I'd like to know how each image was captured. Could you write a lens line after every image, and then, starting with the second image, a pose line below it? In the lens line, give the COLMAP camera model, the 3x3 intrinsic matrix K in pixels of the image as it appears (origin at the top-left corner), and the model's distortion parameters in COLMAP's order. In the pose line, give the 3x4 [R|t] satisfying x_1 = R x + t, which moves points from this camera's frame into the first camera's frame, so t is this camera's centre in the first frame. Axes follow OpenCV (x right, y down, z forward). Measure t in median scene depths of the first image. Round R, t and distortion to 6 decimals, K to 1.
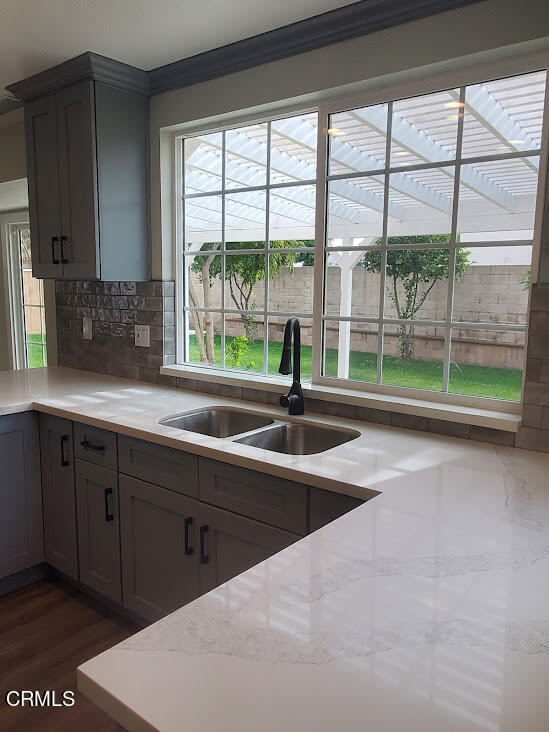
lens RADIAL K [[573.8, 0, 258.3], [0, 573.8, 365.2], [0, 0, 1]] dist [-0.001105, -0.006131]
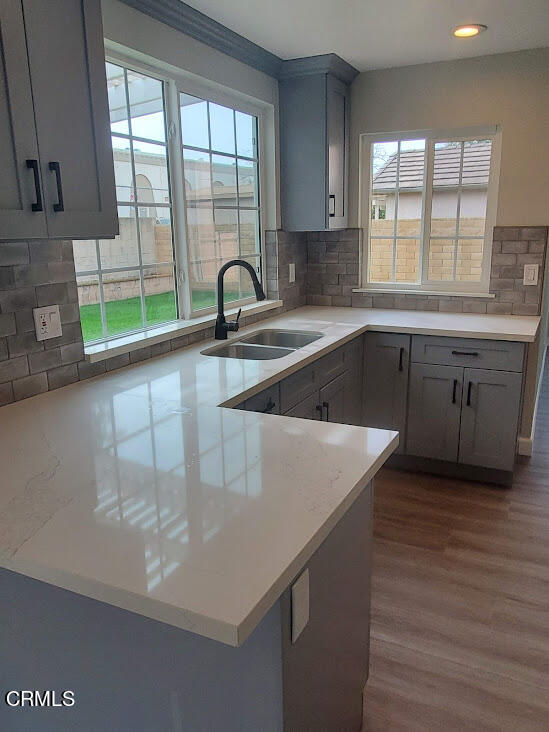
lens RADIAL K [[573.8, 0, 258.3], [0, 573.8, 365.2], [0, 0, 1]] dist [-0.001105, -0.006131]
pose [[-0.201571, -0.228779, 0.952381, -0.975246], [0.166974, 0.950080, 0.263566, -0.151677], [-0.965137, 0.212150, -0.153308, 0.946811]]
